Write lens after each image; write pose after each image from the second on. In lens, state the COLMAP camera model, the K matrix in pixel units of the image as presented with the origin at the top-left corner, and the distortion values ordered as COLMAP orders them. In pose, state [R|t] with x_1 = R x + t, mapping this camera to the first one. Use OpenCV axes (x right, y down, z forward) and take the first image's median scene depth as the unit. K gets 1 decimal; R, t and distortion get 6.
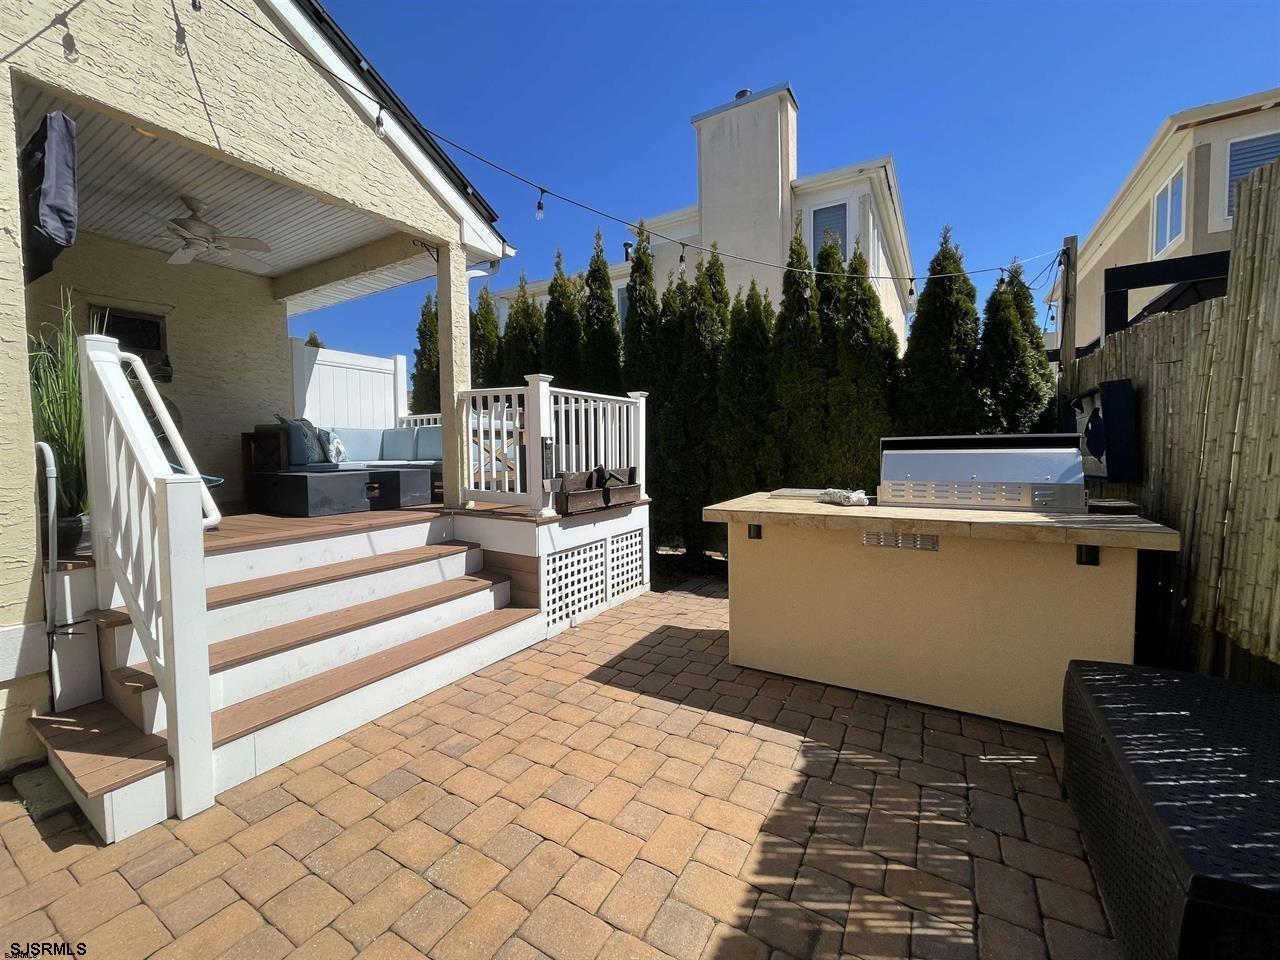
lens RADIAL K [[517.4, 0, 639.1], [0, 517.4, 472.1], [0, 0, 1]] dist [-0.006218, 0.000684]
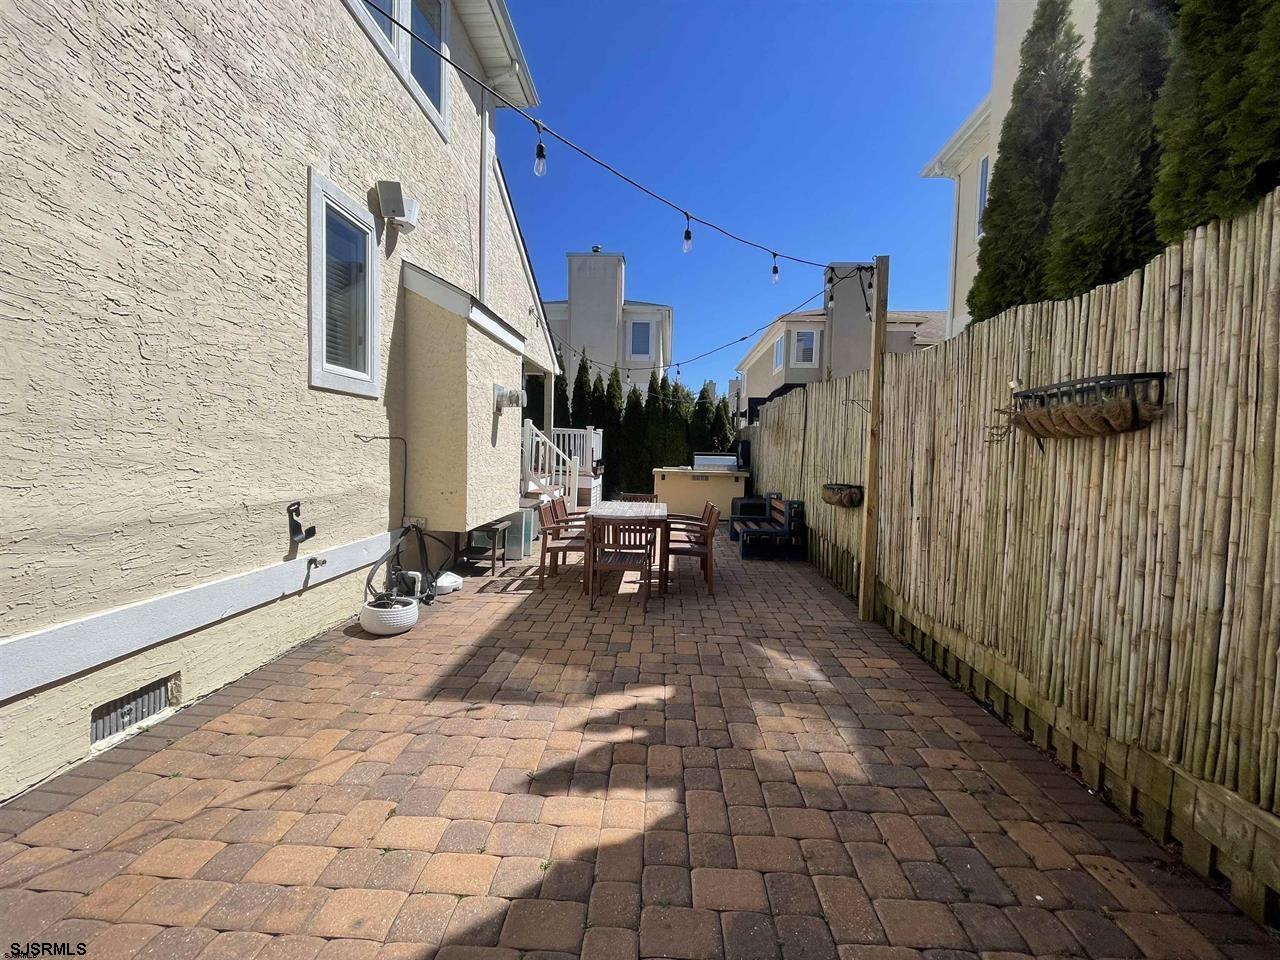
lens RADIAL K [[517.4, 0, 639.1], [0, 517.4, 472.1], [0, 0, 1]] dist [-0.006218, 0.000684]
pose [[0.885129, 0.019671, 0.464929, -1.203077], [-0.019009, 0.999801, -0.006113, 0.081010], [-0.464956, -0.003426, 0.885327, -1.577859]]
